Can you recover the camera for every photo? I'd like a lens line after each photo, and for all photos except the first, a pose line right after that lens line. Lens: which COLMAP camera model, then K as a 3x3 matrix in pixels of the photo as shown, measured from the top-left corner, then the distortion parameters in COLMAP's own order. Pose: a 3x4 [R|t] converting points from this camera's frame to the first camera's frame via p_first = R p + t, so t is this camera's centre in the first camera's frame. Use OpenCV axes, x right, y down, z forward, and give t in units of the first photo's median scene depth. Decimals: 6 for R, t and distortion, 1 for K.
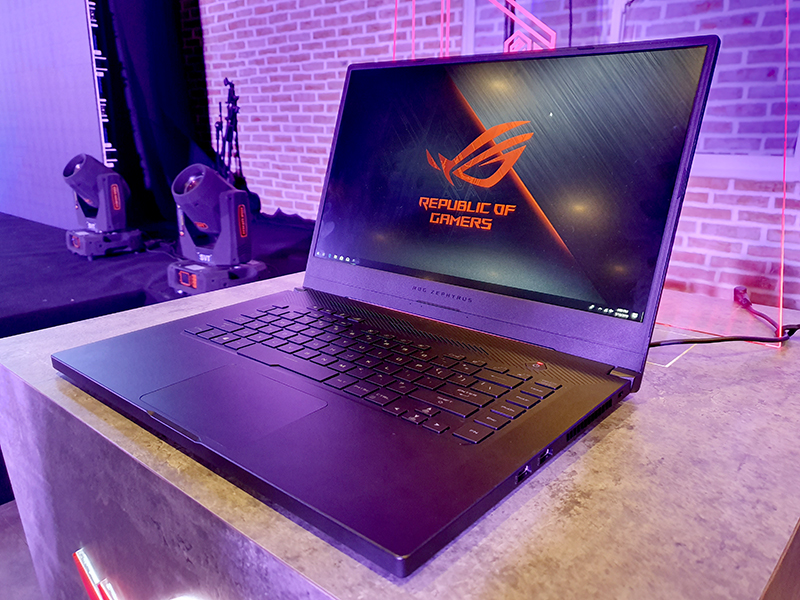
lens RADIAL K [[618.1, 0, 400.0], [0, 618.1, 300.0], [0, 0, 1]] dist [0.004946, 0.004563]
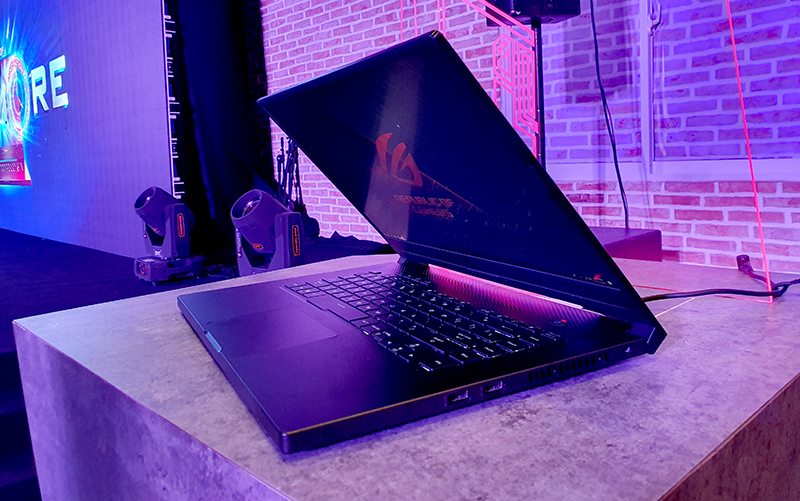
lens RADIAL K [[604.8, 0, 405.0], [0, 604.8, 195.7], [0, 0, 1]] dist [0.010416, 0.003281]
pose [[0.996489, -0.044091, -0.071172, 0.166606], [0.029236, 0.979833, -0.197666, 0.147370], [0.078452, 0.194892, 0.977682, -0.085907]]
